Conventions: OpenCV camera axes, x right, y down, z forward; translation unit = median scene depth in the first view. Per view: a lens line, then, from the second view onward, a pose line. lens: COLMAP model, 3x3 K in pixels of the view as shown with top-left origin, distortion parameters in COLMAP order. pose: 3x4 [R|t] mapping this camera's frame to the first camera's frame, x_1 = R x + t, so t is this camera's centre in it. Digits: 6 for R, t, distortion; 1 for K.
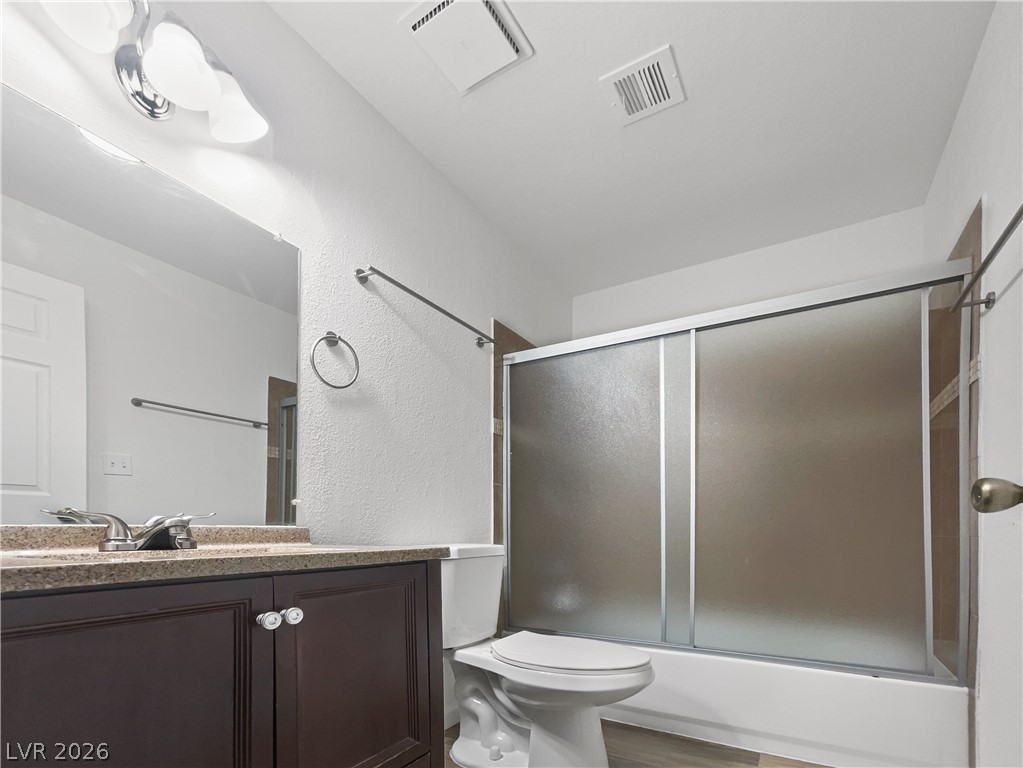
lens RADIAL K [[505.5, 0, 511.5], [0, 505.5, 384.0], [0, 0, 1]] dist [-0.000620, -0.000016]
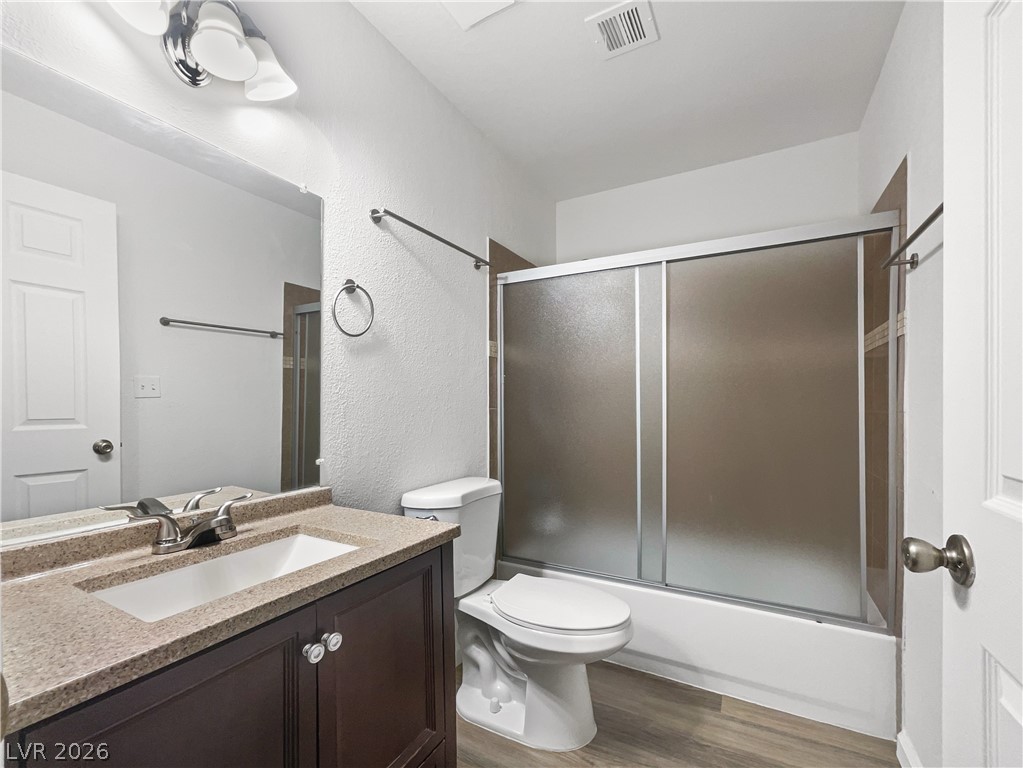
lens RADIAL K [[432.1, 0, 538.6], [0, 432.1, 401.0], [0, 0, 1]] dist [-0.001291, 0.000490]
pose [[0.998929, 0.024750, 0.039087, 0.035113], [-0.023969, 0.999506, -0.020321, 0.190114], [-0.039570, 0.019363, 0.999029, 0.029130]]
